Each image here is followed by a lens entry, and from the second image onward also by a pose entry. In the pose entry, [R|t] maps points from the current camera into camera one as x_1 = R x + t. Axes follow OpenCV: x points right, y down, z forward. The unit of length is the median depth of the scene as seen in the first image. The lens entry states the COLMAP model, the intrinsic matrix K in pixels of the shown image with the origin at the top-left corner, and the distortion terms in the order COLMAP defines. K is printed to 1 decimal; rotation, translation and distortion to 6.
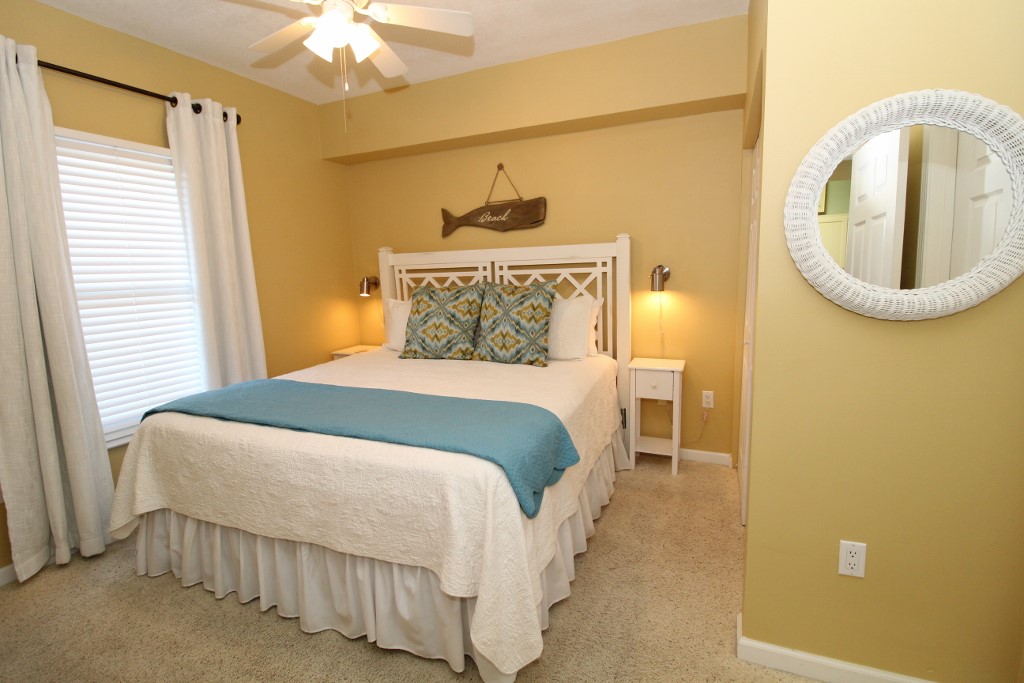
lens RADIAL K [[473.3, 0, 508.4], [0, 473.3, 331.5], [0, 0, 1]] dist [-0.001952, -0.011244]
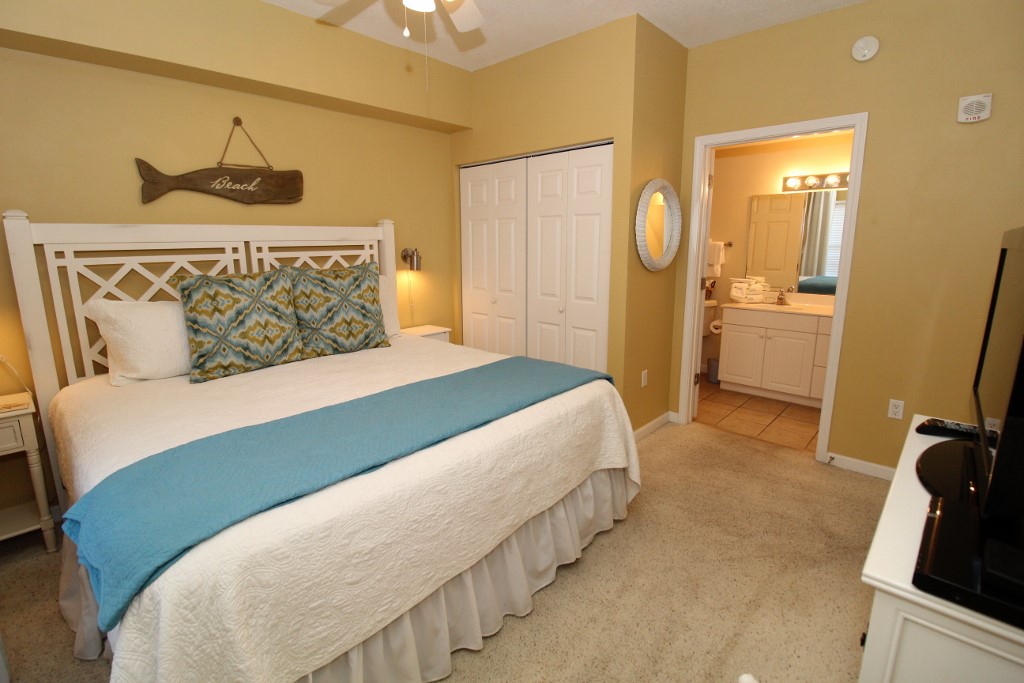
lens RADIAL K [[473.3, 0, 508.4], [0, 473.3, 331.5], [0, 0, 1]] dist [-0.001952, -0.011244]
pose [[0.346551, -0.143329, 0.927016, -0.698798], [0.135591, 0.985533, 0.101688, -0.023372], [-0.928179, 0.090455, 0.360972, 0.360496]]
